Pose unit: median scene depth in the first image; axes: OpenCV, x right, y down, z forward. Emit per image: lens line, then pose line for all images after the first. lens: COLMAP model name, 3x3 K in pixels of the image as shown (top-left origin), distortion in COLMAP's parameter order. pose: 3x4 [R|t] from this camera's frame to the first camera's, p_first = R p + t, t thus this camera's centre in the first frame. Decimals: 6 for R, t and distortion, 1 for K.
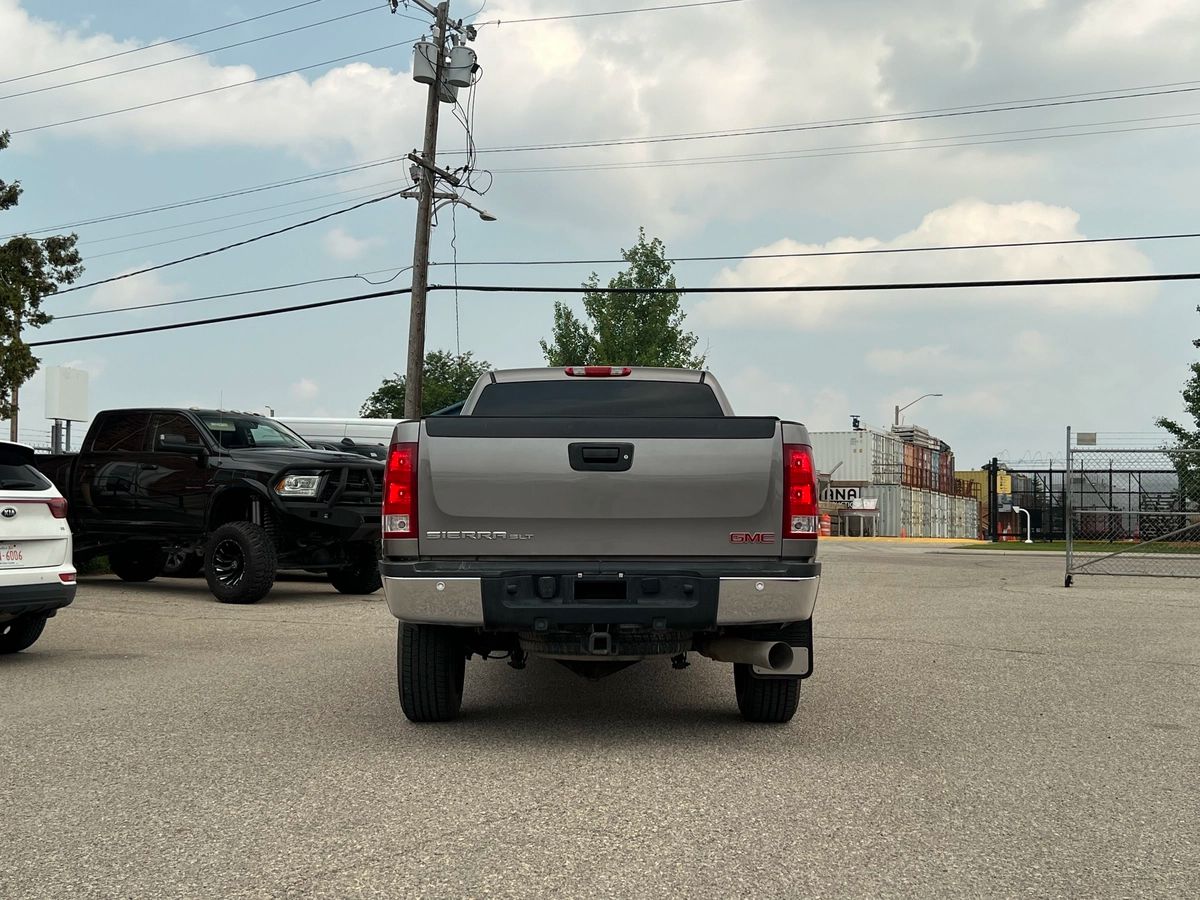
lens RADIAL K [[1406.2, 0, 602.9], [0, 1406.2, 445.4], [0, 0, 1]] dist [0.202712, -0.593040]
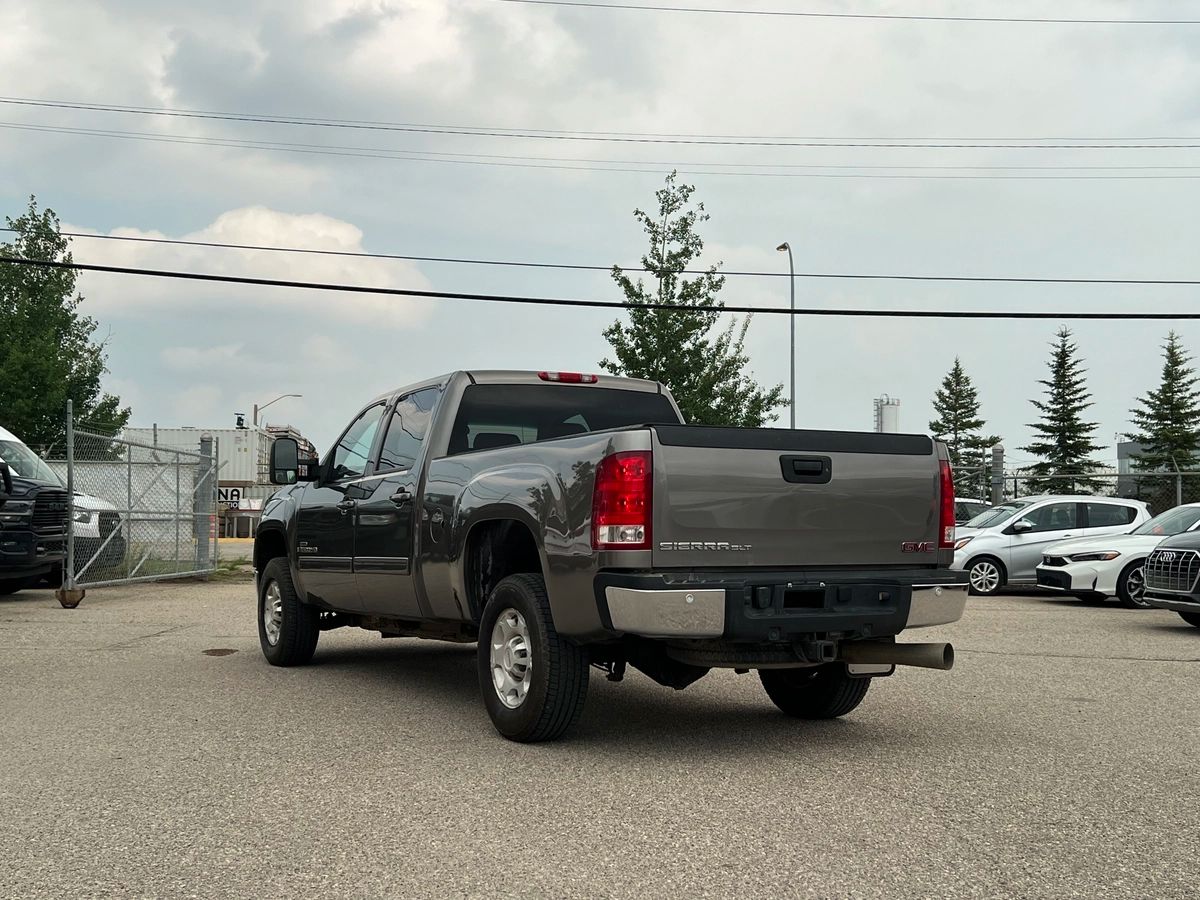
lens RADIAL K [[1387.6, 0, 663.5], [0, 1387.6, 382.6], [0, 0, 1]] dist [0.064430, 0.005059]
pose [[0.852021, 0.054309, 0.520683, -0.130129], [-0.030783, 0.998081, -0.053730, 0.000578], [-0.522602, 0.029751, 0.852058, 0.038757]]
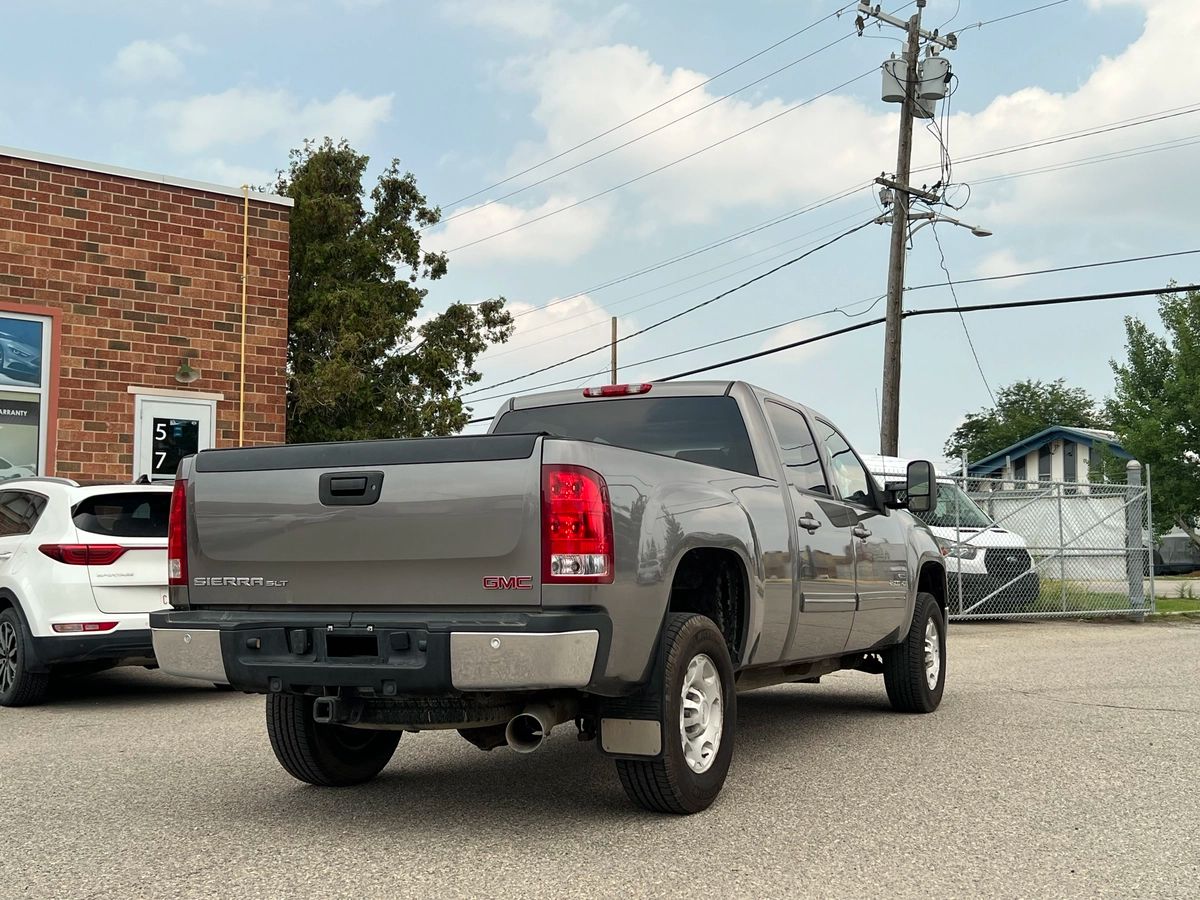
lens RADIAL K [[1388.3, 0, 578.5], [0, 1388.3, 448.1], [0, 0, 1]] dist [0.177171, -0.384678]
pose [[0.888958, -0.046735, -0.455598, 0.105839], [0.034248, 0.998778, -0.035629, 0.003880], [0.456707, 0.016069, 0.889472, 0.065014]]
